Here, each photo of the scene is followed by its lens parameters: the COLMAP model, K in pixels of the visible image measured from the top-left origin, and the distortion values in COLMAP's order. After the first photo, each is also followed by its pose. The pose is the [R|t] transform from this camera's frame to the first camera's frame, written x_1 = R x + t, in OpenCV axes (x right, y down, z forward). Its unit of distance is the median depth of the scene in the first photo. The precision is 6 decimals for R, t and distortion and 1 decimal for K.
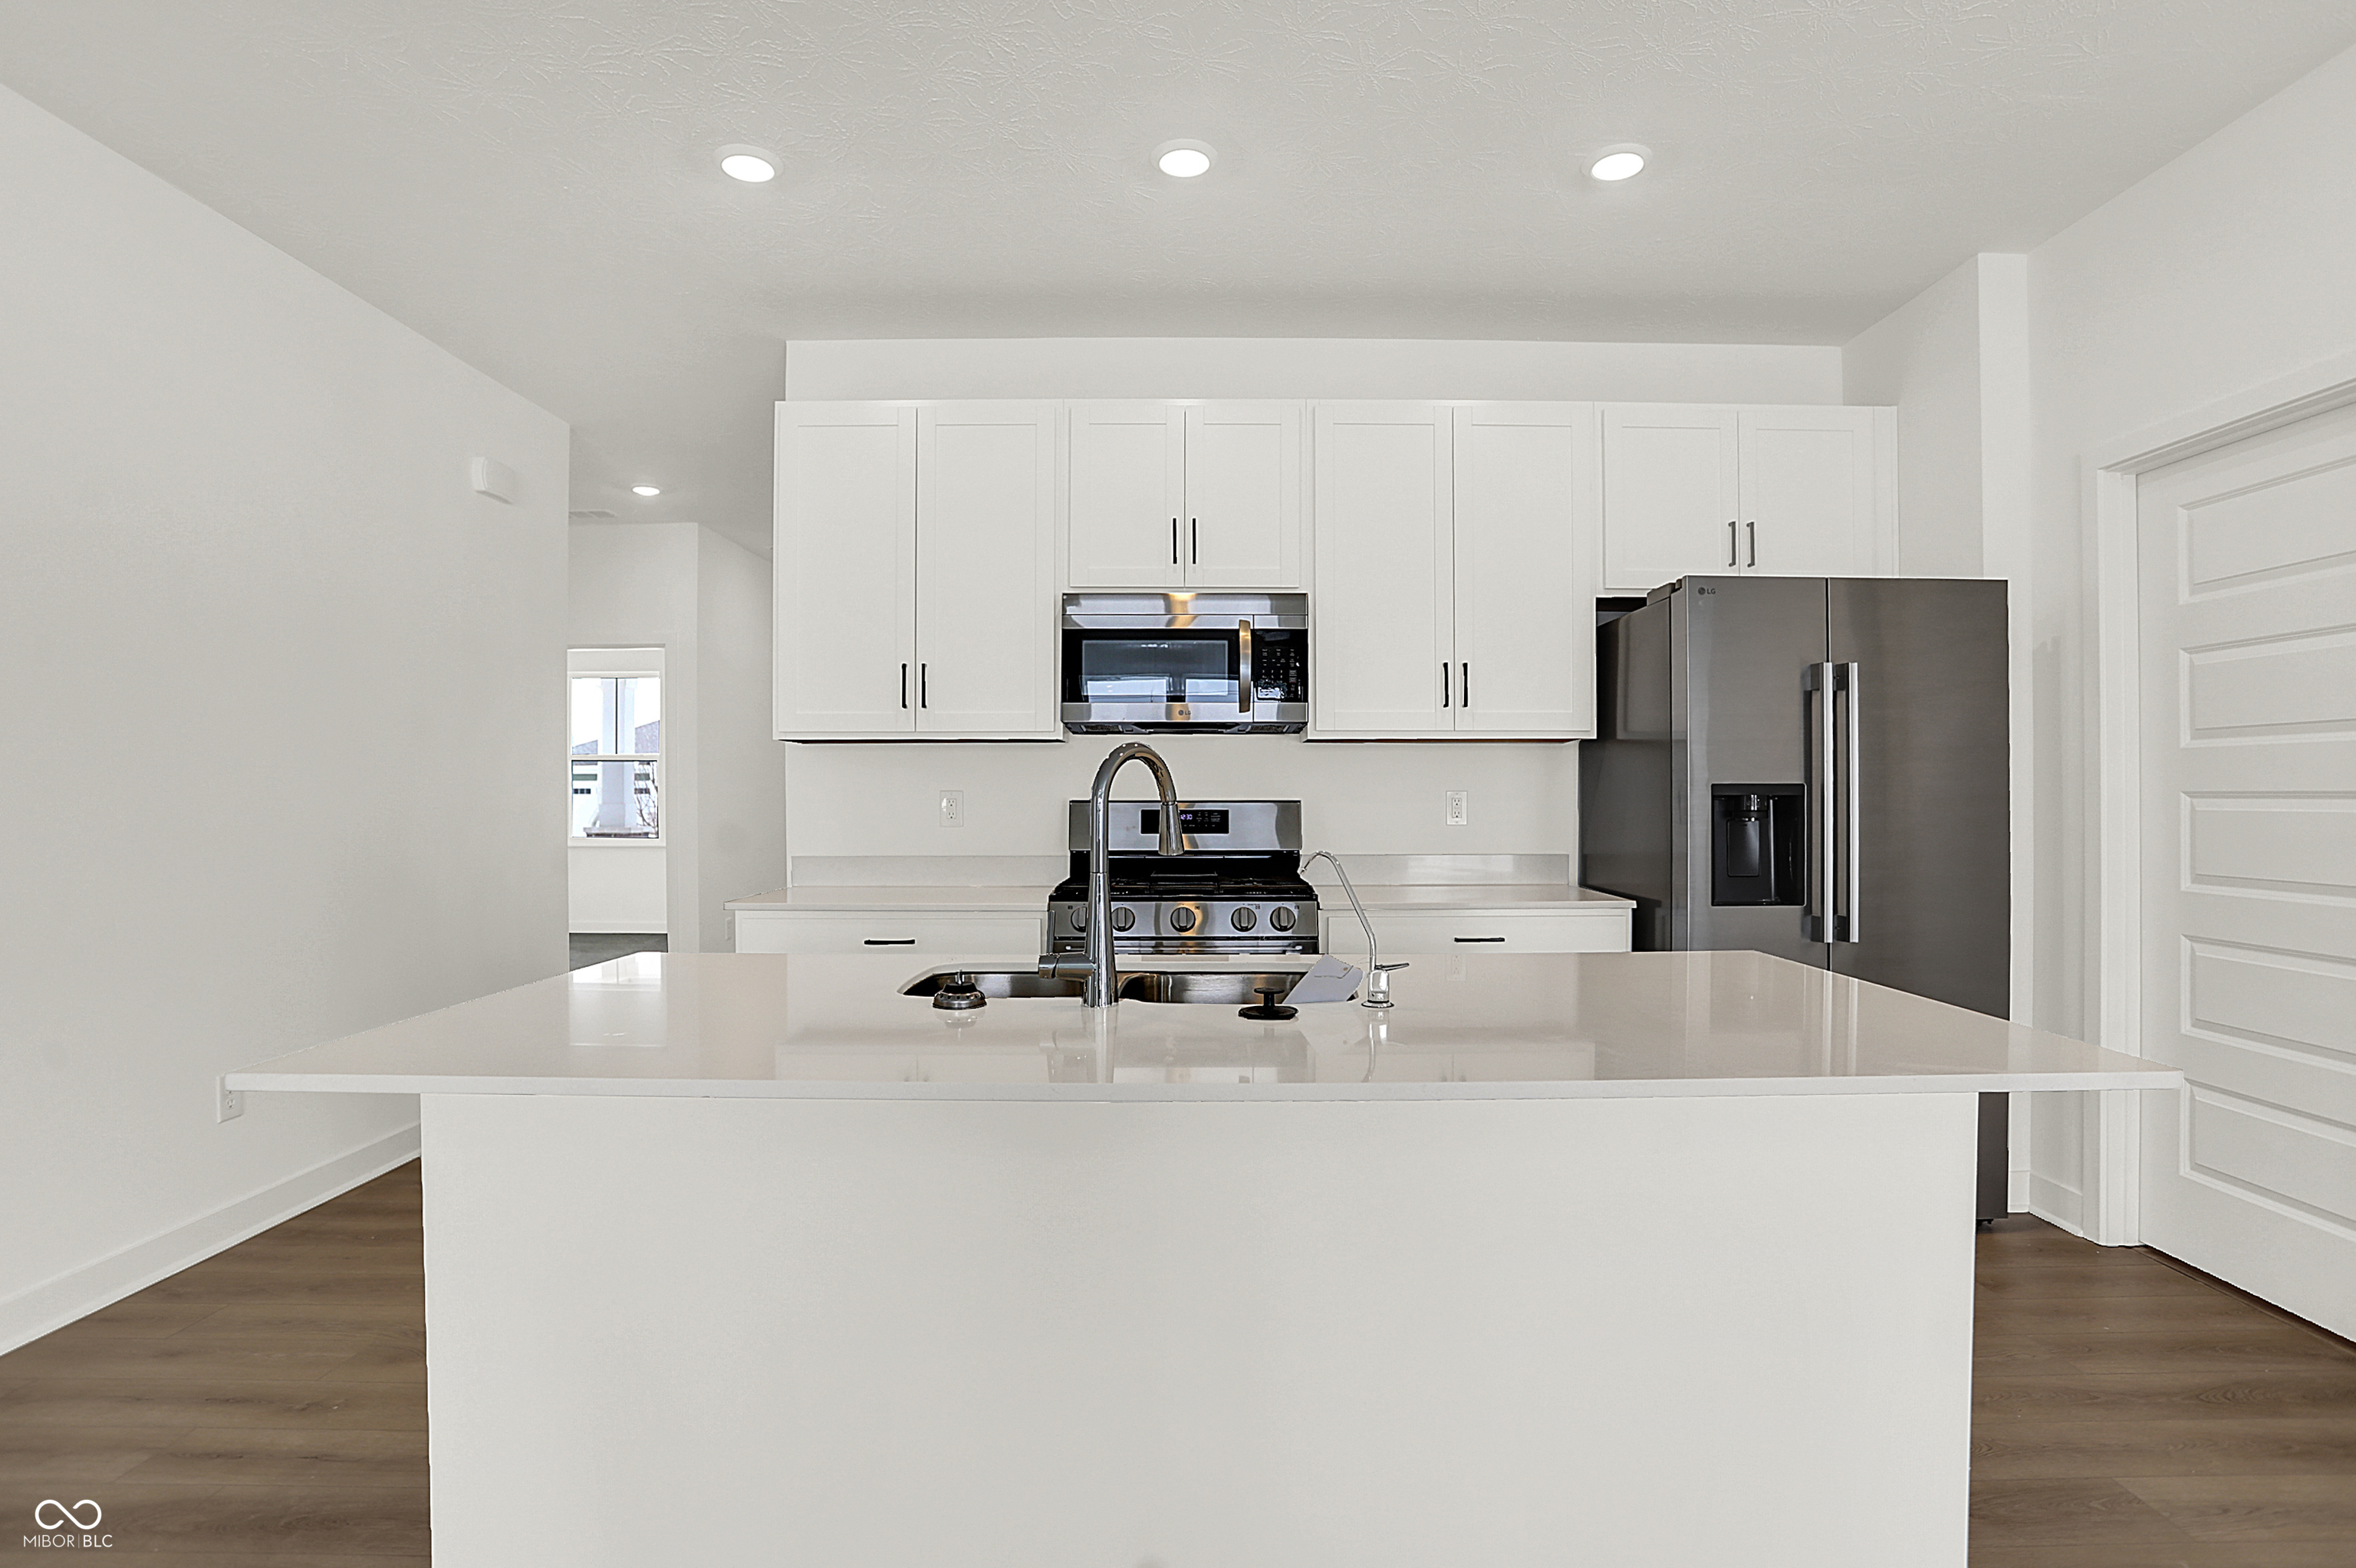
lens RADIAL K [[1187.2, 0, 1197.0], [0, 1187.2, 784.6], [0, 0, 1]] dist [-0.047724, 0.010535]
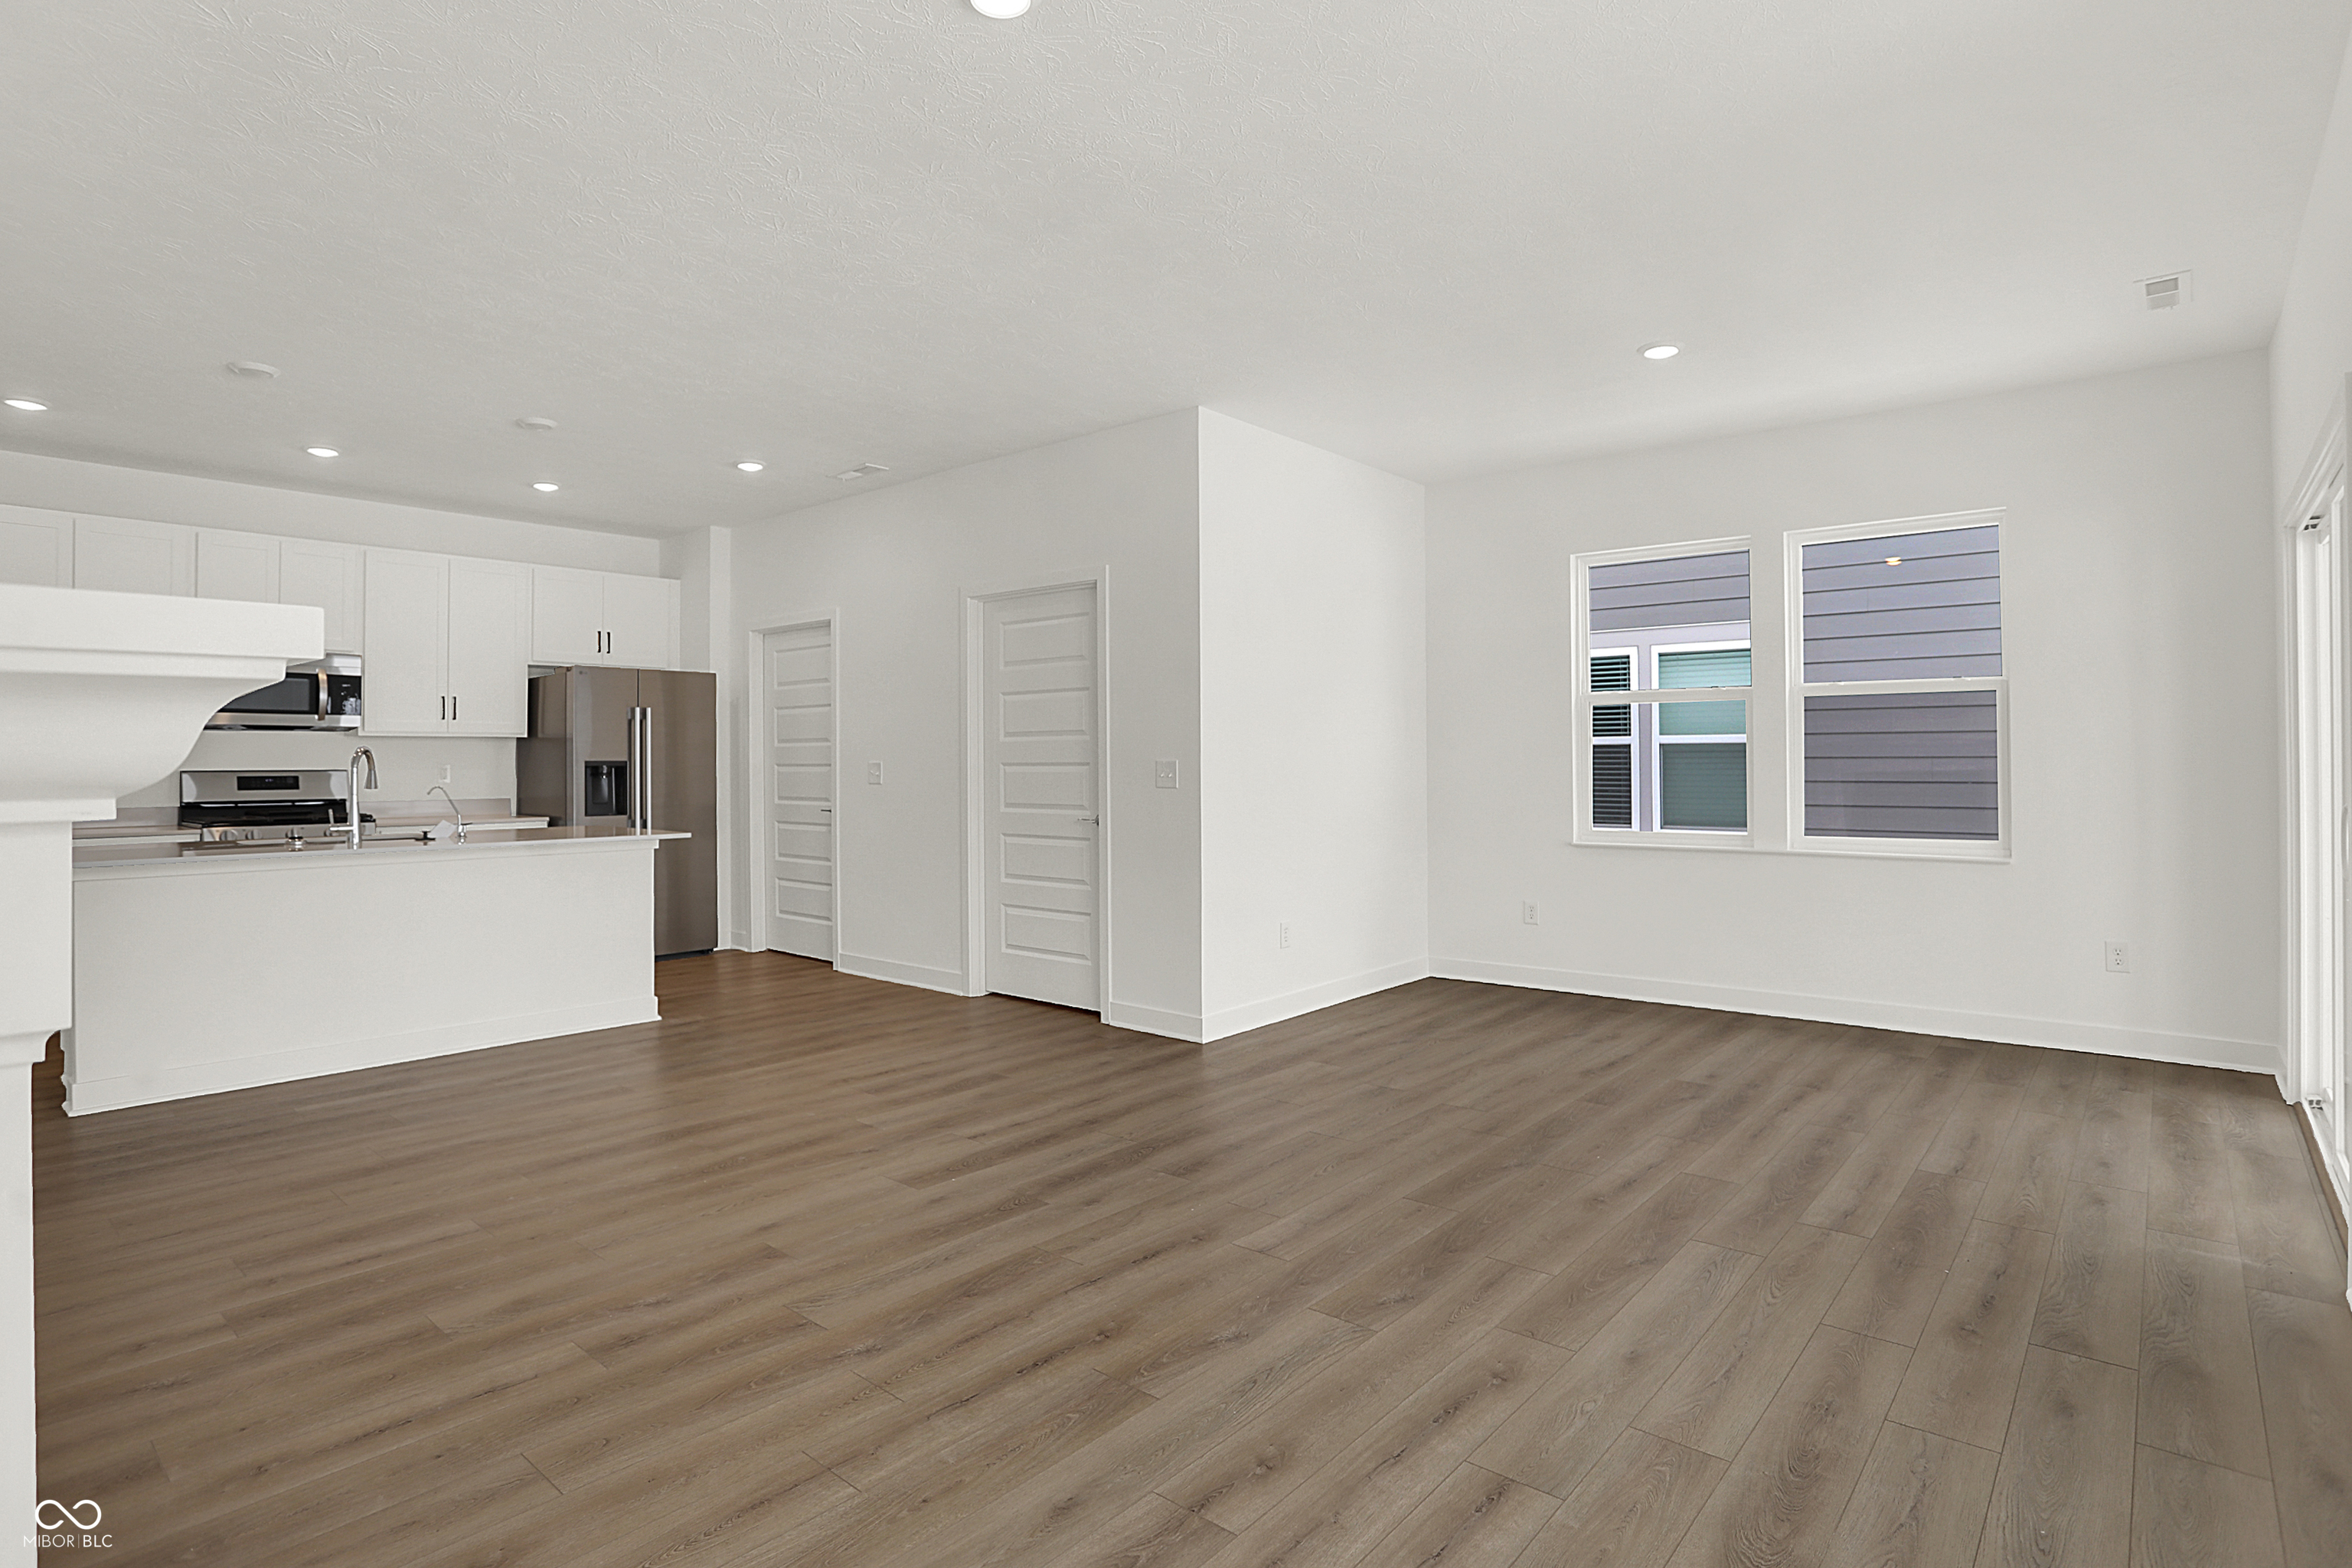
lens RADIAL K [[1185.3, 0, 1164.0], [0, 1185.3, 777.4], [0, 0, 1]] dist [-0.047724, 0.010535]
pose [[0.659725, -0.004689, 0.751492, -0.473768], [0.000865, 0.999985, 0.005481, 0.018488], [-0.751506, -0.002966, 0.659719, -1.203541]]
